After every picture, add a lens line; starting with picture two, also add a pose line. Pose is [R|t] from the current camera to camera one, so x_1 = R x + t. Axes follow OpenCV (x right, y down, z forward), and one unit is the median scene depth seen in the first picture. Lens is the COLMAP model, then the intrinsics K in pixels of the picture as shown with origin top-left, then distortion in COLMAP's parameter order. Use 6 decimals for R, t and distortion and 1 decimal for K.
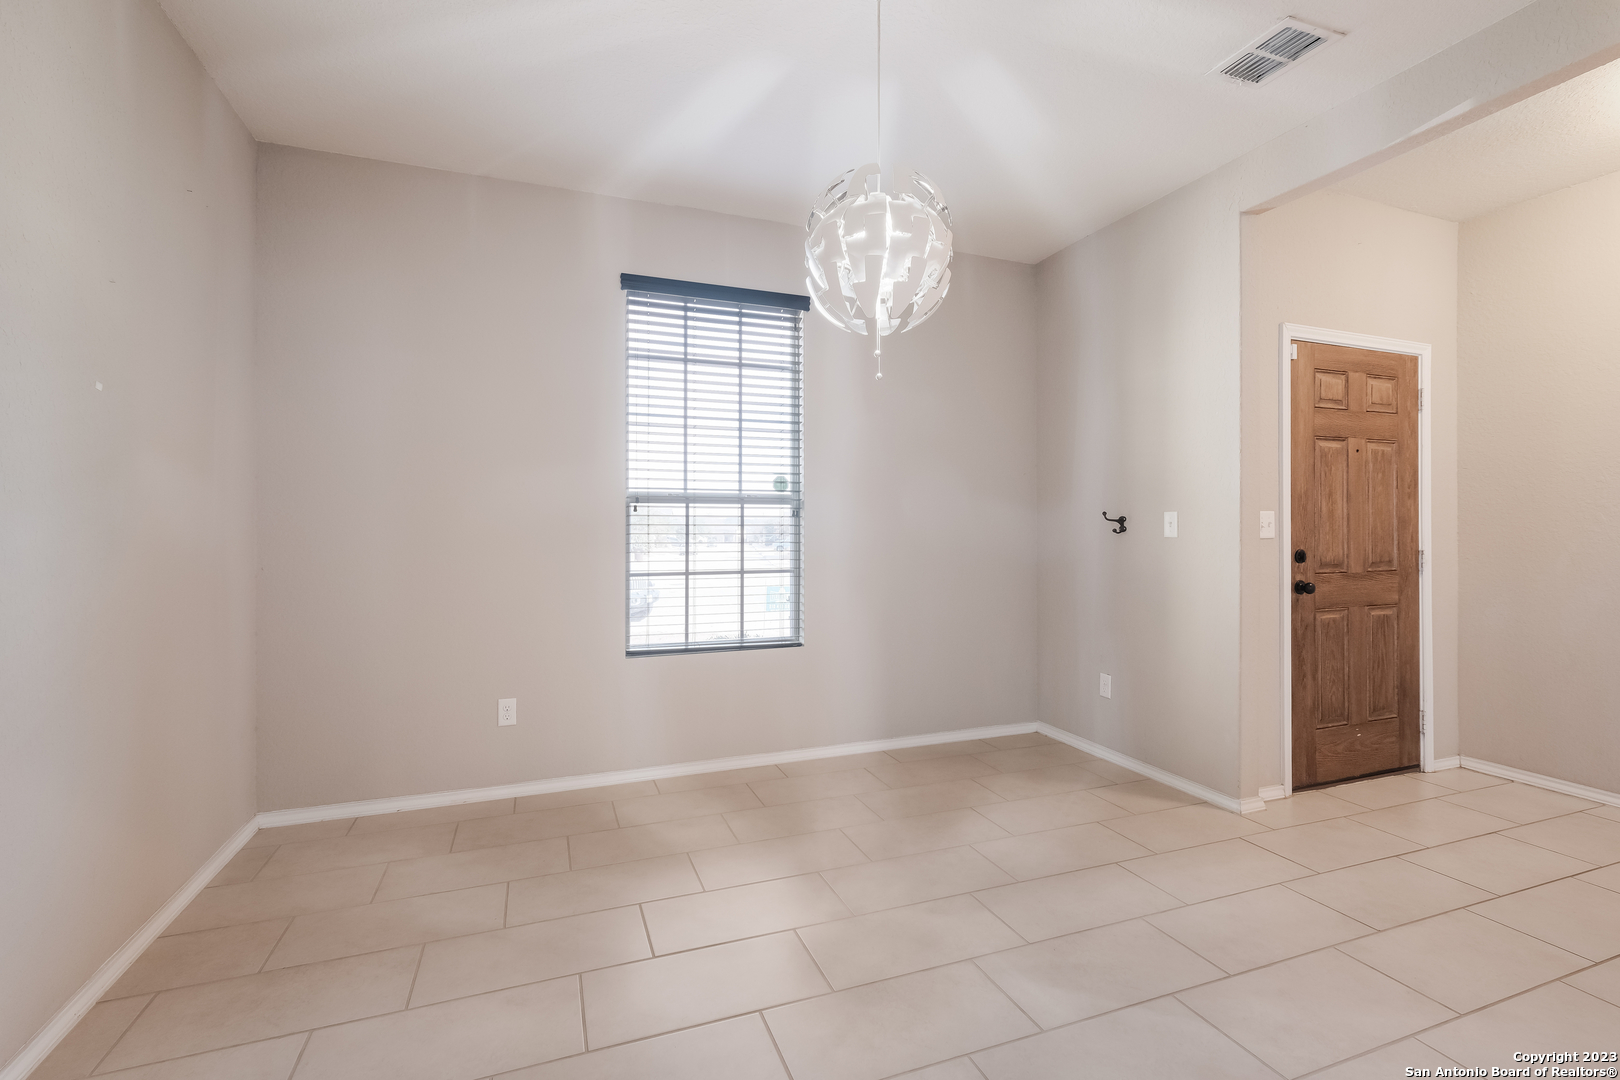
lens RADIAL K [[713.3, 0, 805.8], [0, 713.3, 534.3], [0, 0, 1]] dist [0.002688, 0.001029]
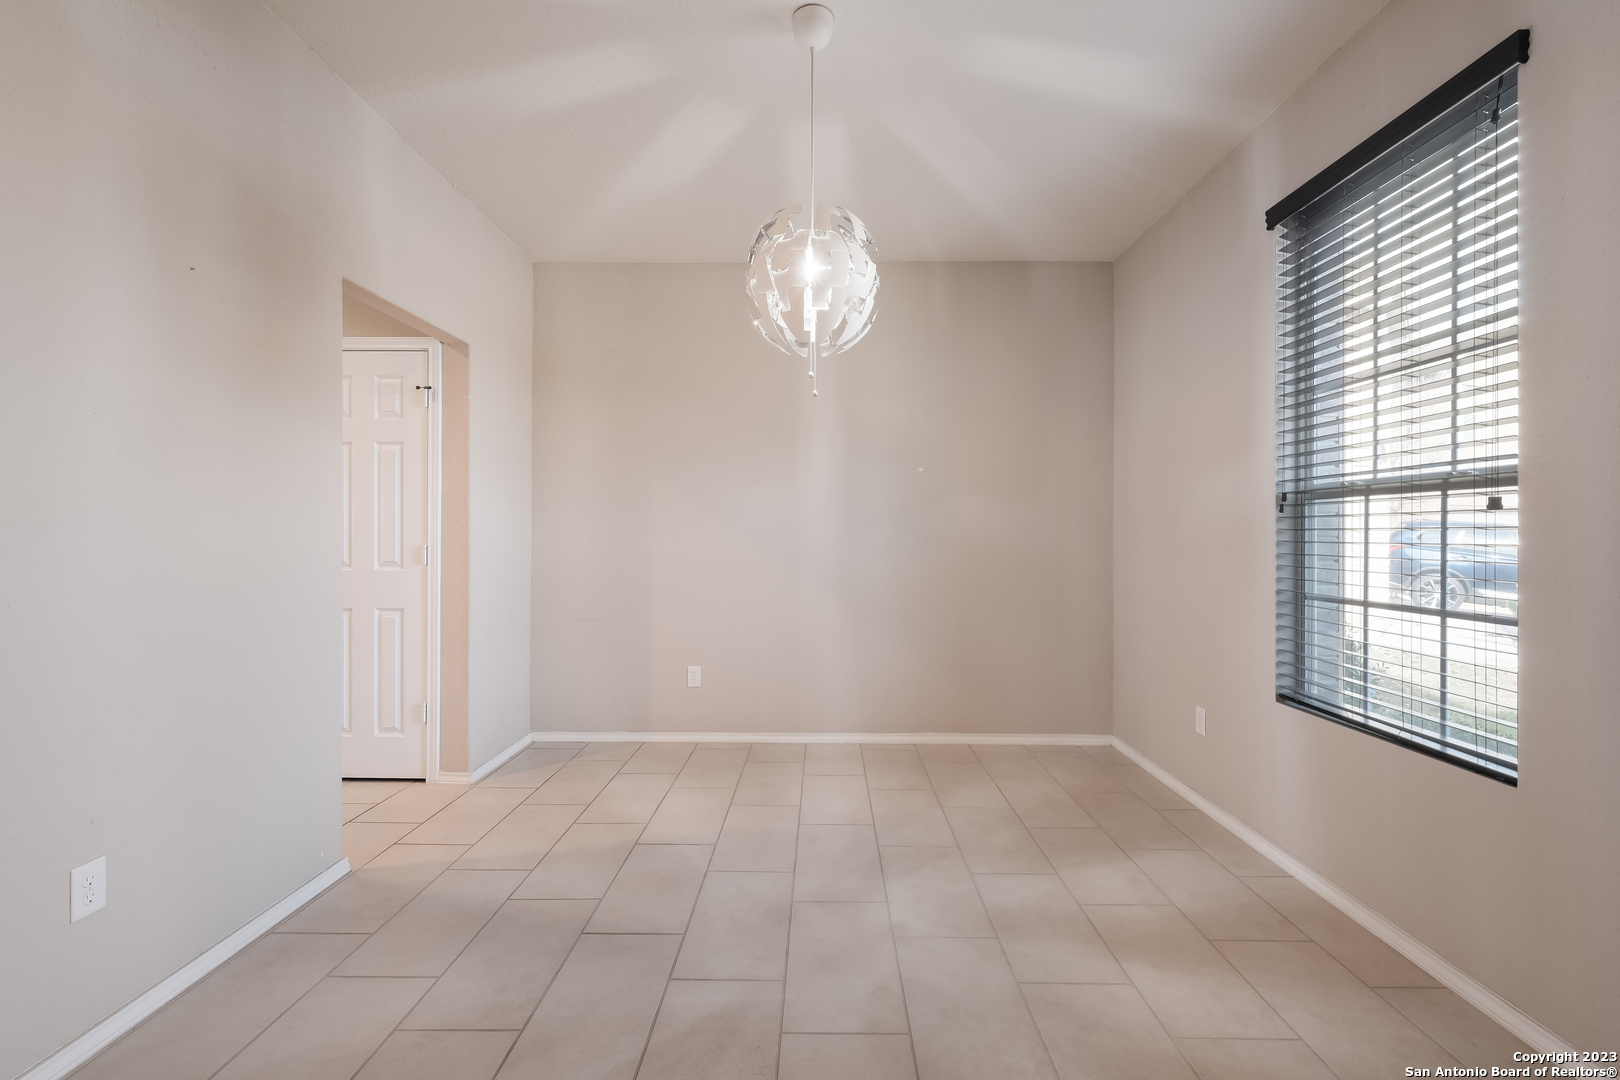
lens RADIAL K [[713.3, 0, 801.6], [0, 713.3, 529.4], [0, 0, 1]] dist [0.002688, 0.001029]
pose [[-0.379168, 0.002212, -0.925325, 0.818513], [-0.001559, 0.999994, 0.003029, -0.018320], [0.925326, 0.002591, -0.379163, 1.016869]]
